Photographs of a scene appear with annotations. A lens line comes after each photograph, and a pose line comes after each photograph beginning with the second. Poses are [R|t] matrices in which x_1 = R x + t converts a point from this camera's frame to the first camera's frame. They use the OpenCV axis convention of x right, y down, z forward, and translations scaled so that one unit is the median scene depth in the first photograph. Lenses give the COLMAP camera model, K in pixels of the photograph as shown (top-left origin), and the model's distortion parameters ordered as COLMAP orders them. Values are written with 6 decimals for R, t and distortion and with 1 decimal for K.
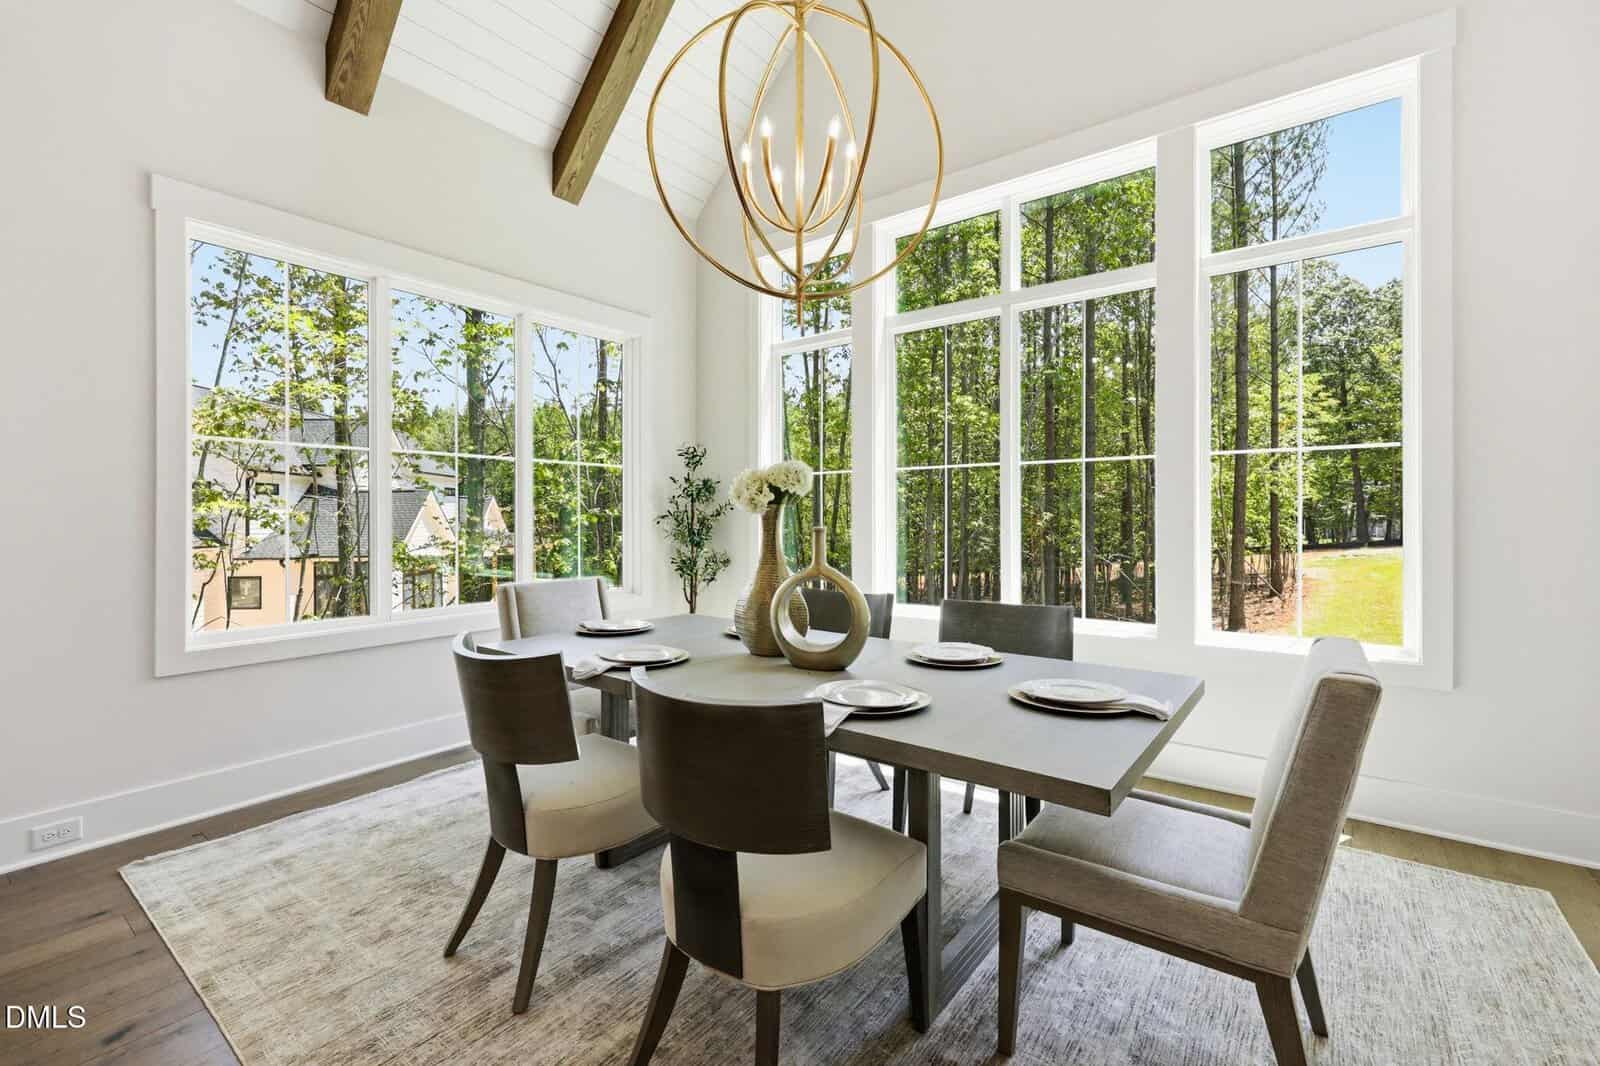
lens RADIAL K [[651.1, 0, 797.0], [0, 651.1, 525.2], [0, 0, 1]] dist [-0.000859, -0.000260]
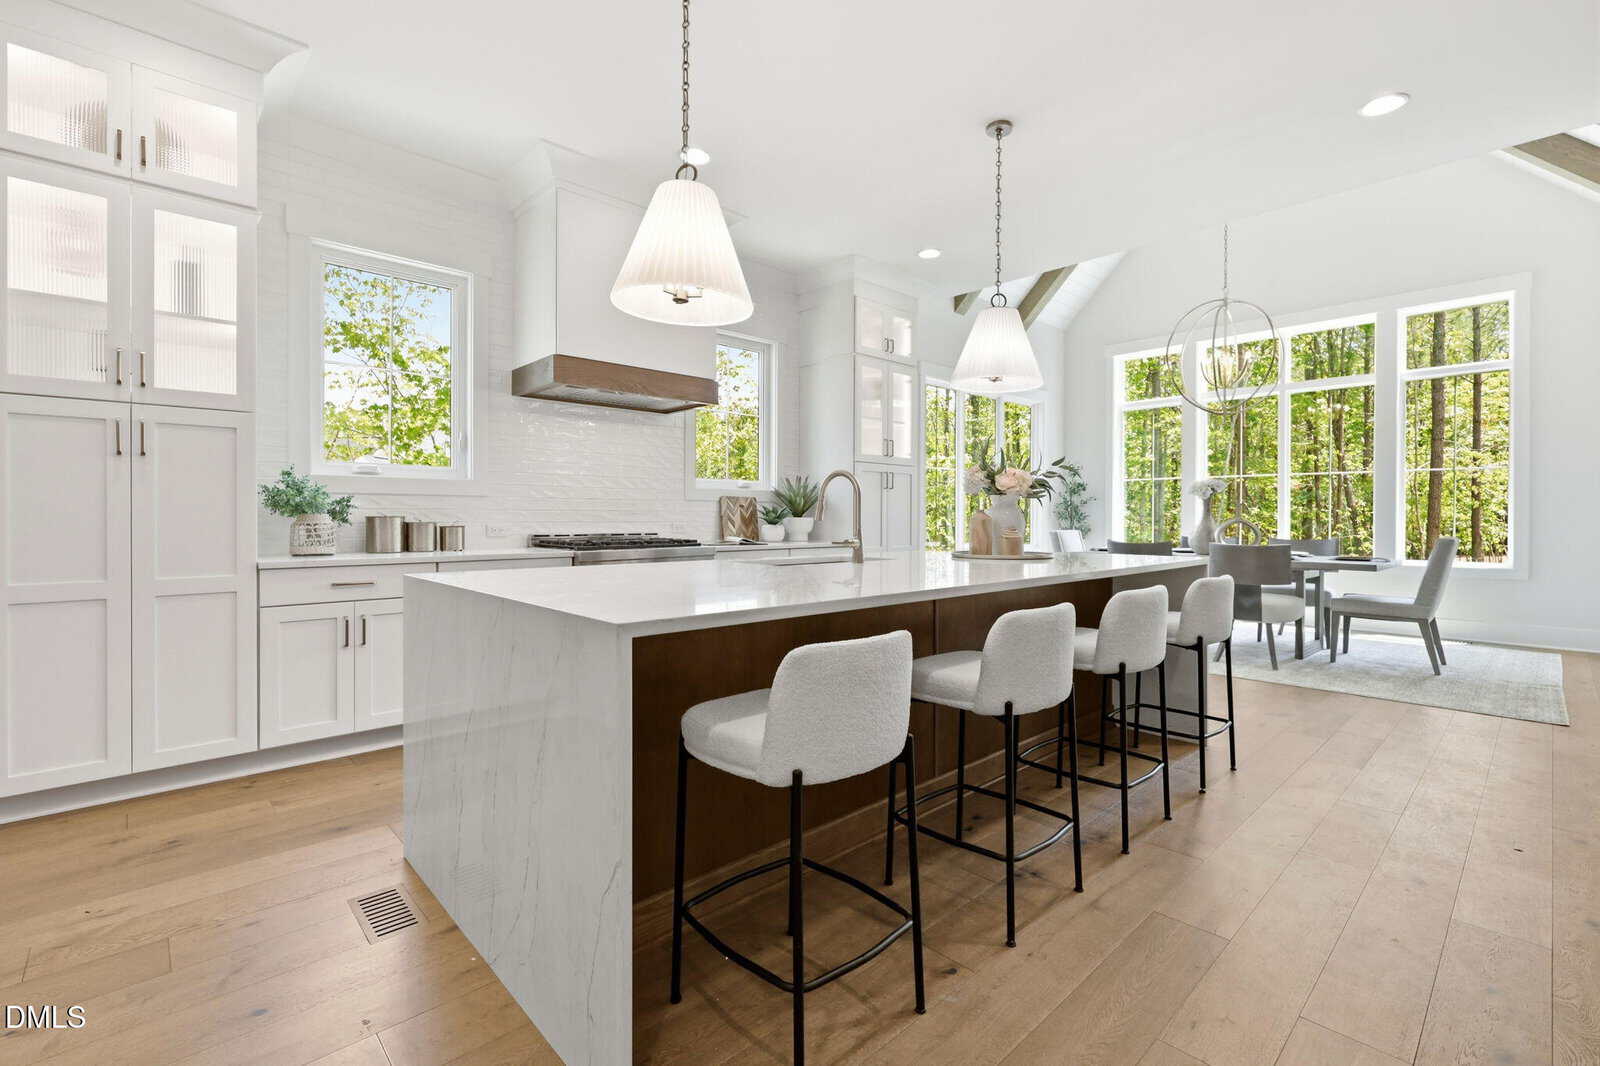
lens RADIAL K [[651.1, 0, 797.0], [0, 651.1, 525.2], [0, 0, 1]] dist [-0.000859, -0.000260]
pose [[0.983416, 0.009282, -0.181126, -0.740238], [-0.008844, 0.999956, 0.003229, 0.066863], [0.181148, -0.001574, 0.983455, -1.155133]]
